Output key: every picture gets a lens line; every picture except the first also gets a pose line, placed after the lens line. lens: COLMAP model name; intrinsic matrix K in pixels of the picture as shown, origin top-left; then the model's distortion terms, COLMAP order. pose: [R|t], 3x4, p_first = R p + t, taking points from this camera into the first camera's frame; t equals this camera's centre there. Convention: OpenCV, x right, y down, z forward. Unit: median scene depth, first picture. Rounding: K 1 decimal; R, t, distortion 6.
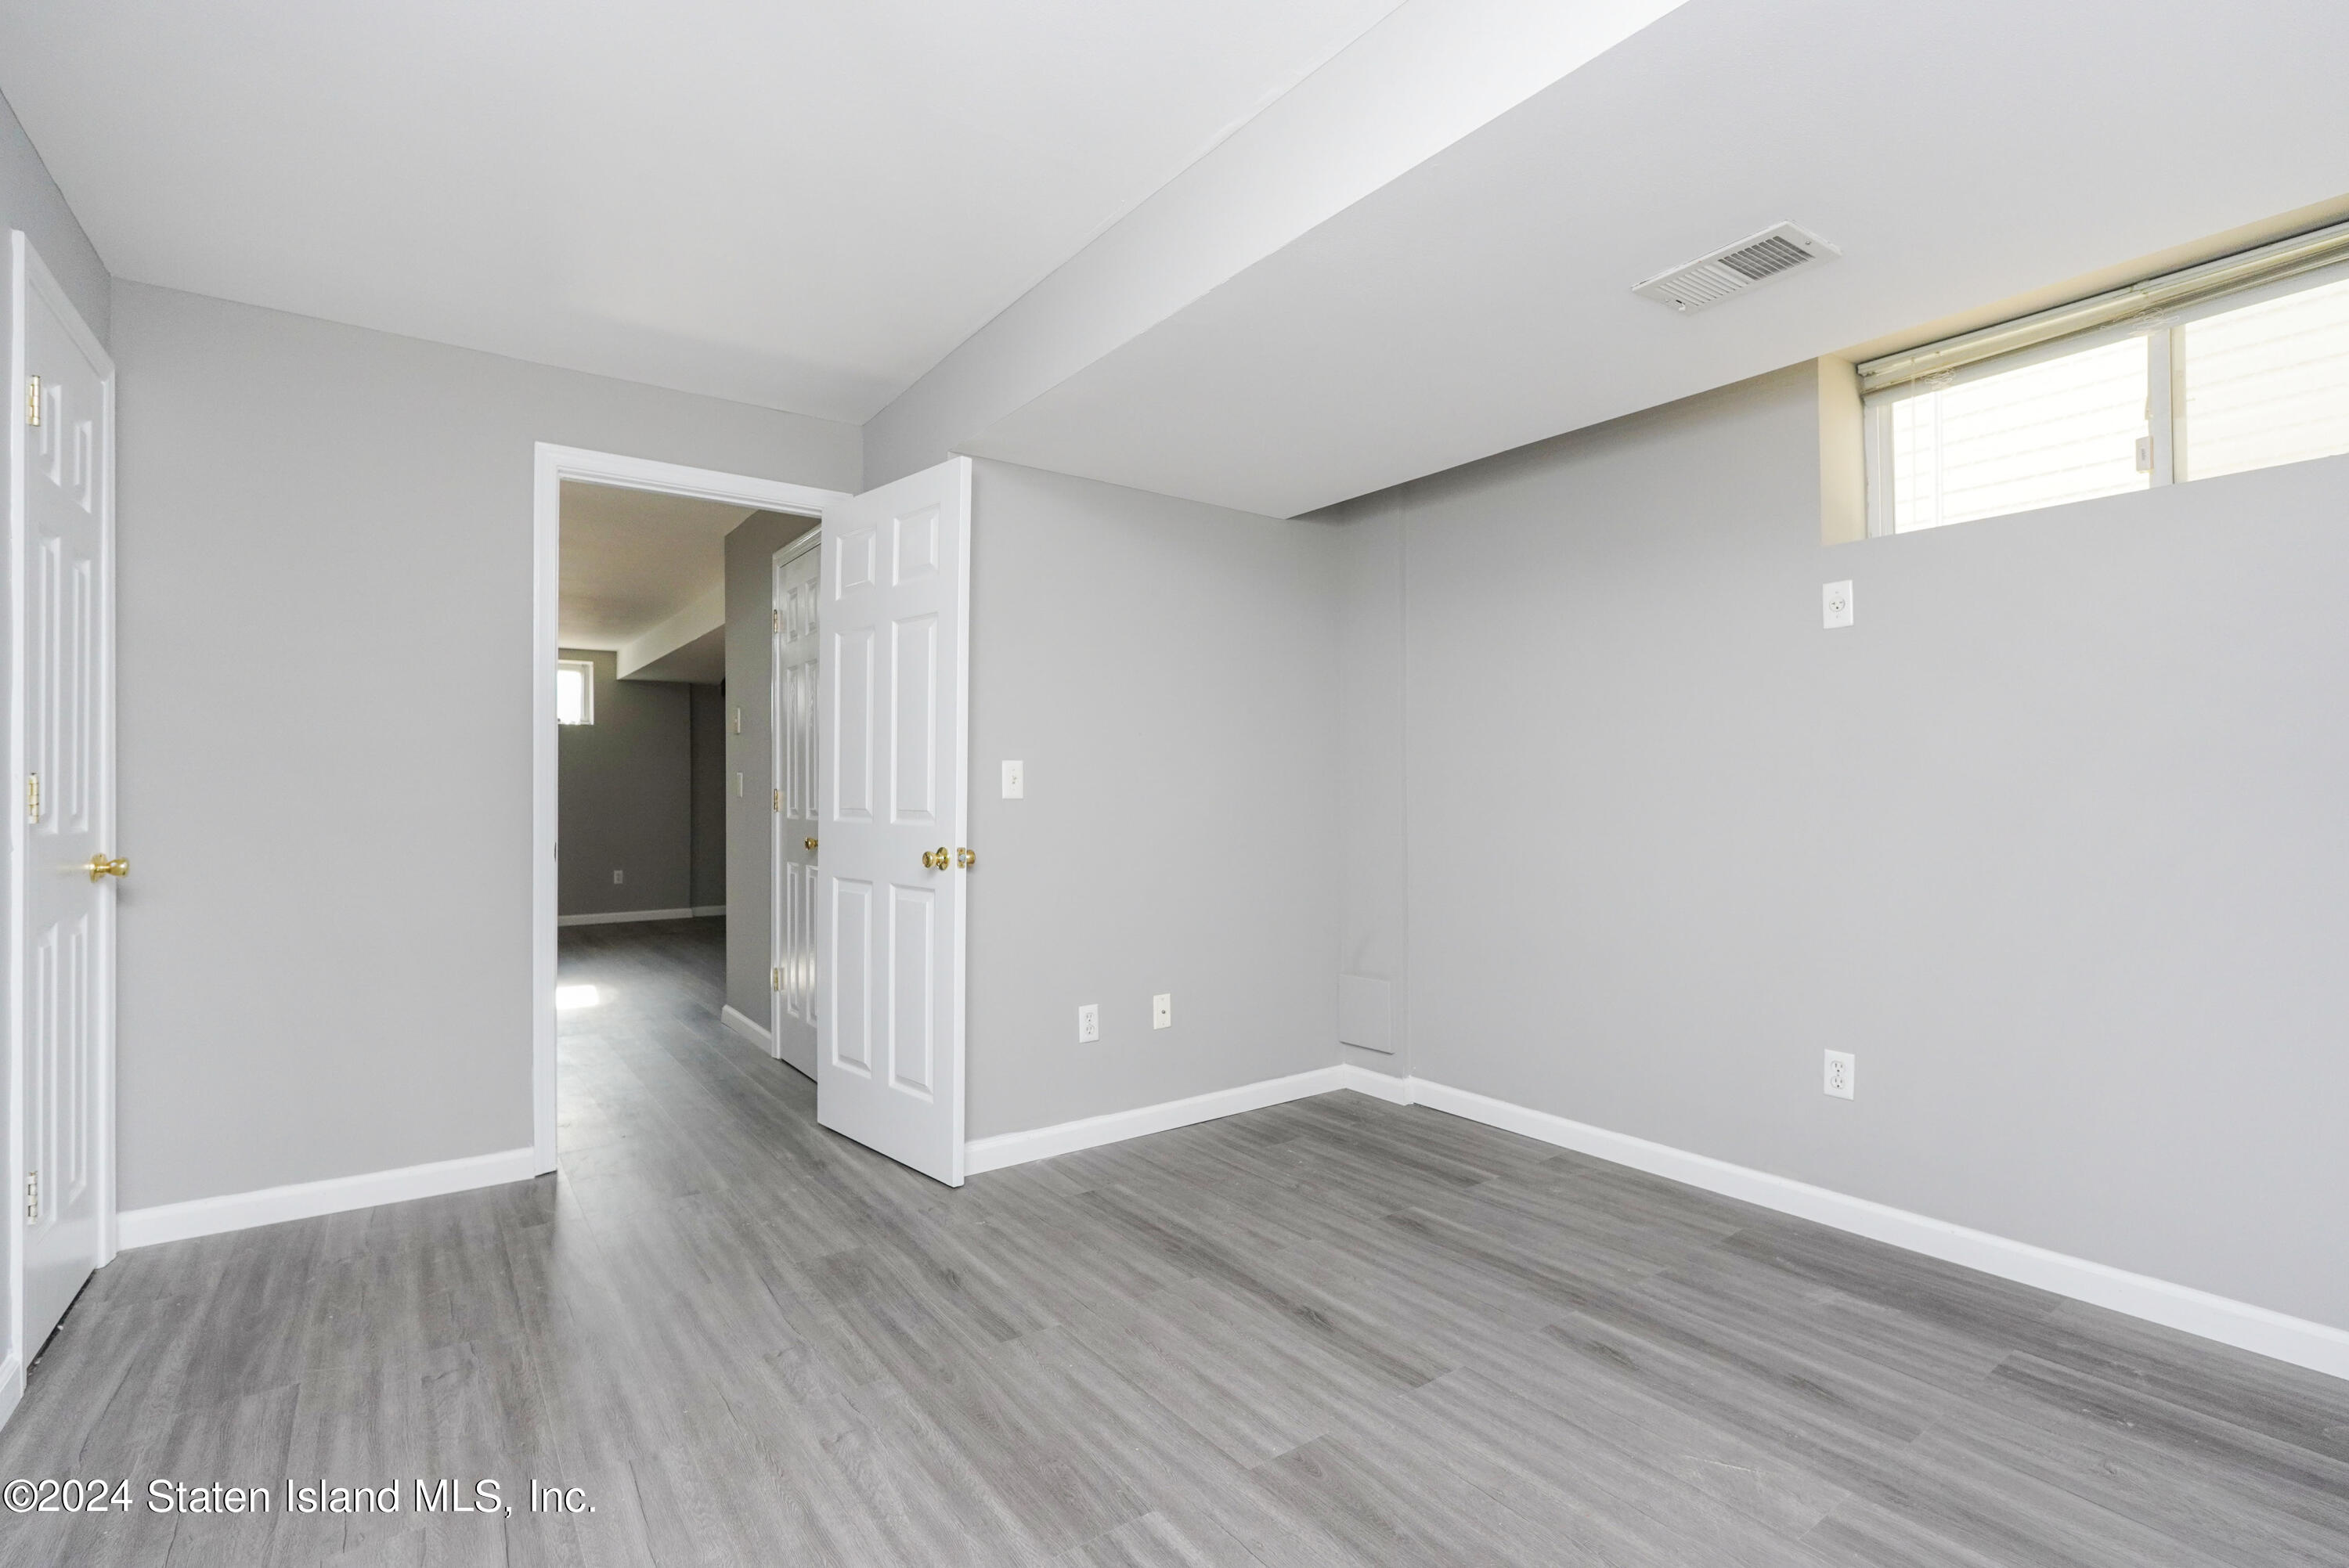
lens RADIAL K [[1081.7, 0, 1180.9], [0, 1081.7, 788.1], [0, 0, 1]] dist [-0.023642, 0.009754]
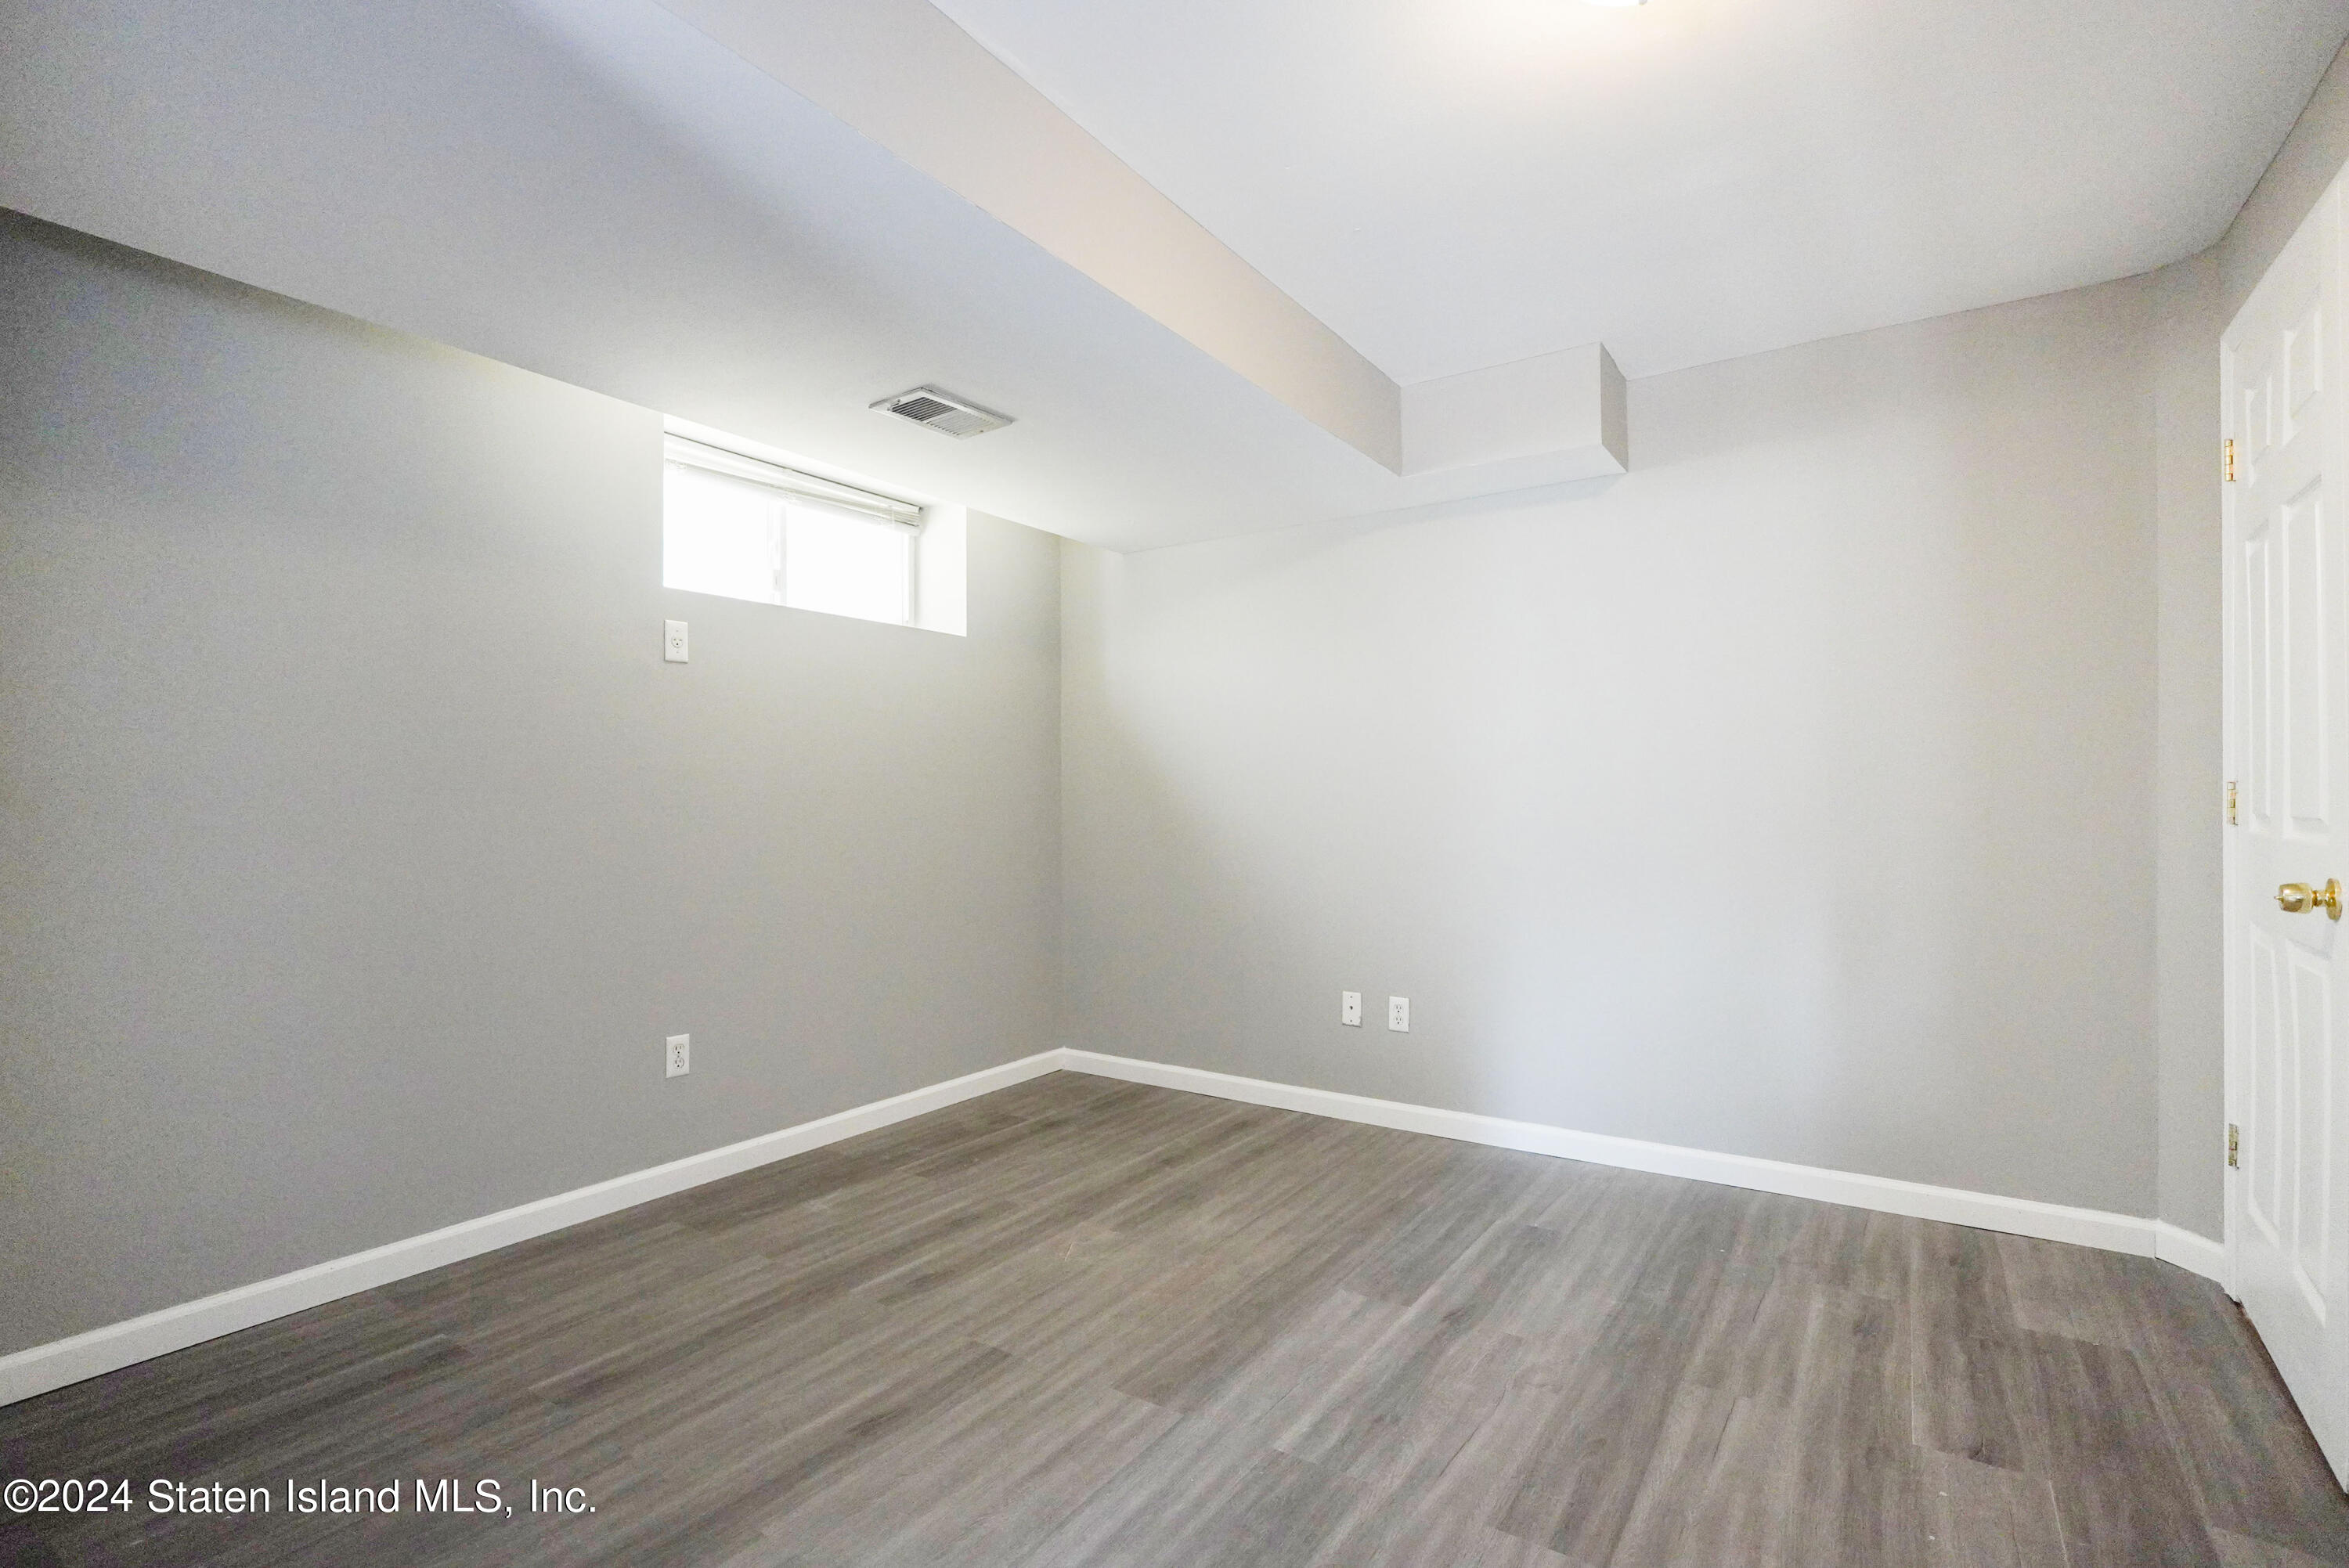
lens RADIAL K [[1081.7, 0, 1181.1], [0, 1081.7, 785.6], [0, 0, 1]] dist [-0.023642, 0.009754]
pose [[-0.339198, 0.018371, 0.940535, -0.757926], [-0.000201, 0.999808, -0.019601, 0.008286], [-0.940715, -0.006838, -0.339130, 1.063051]]
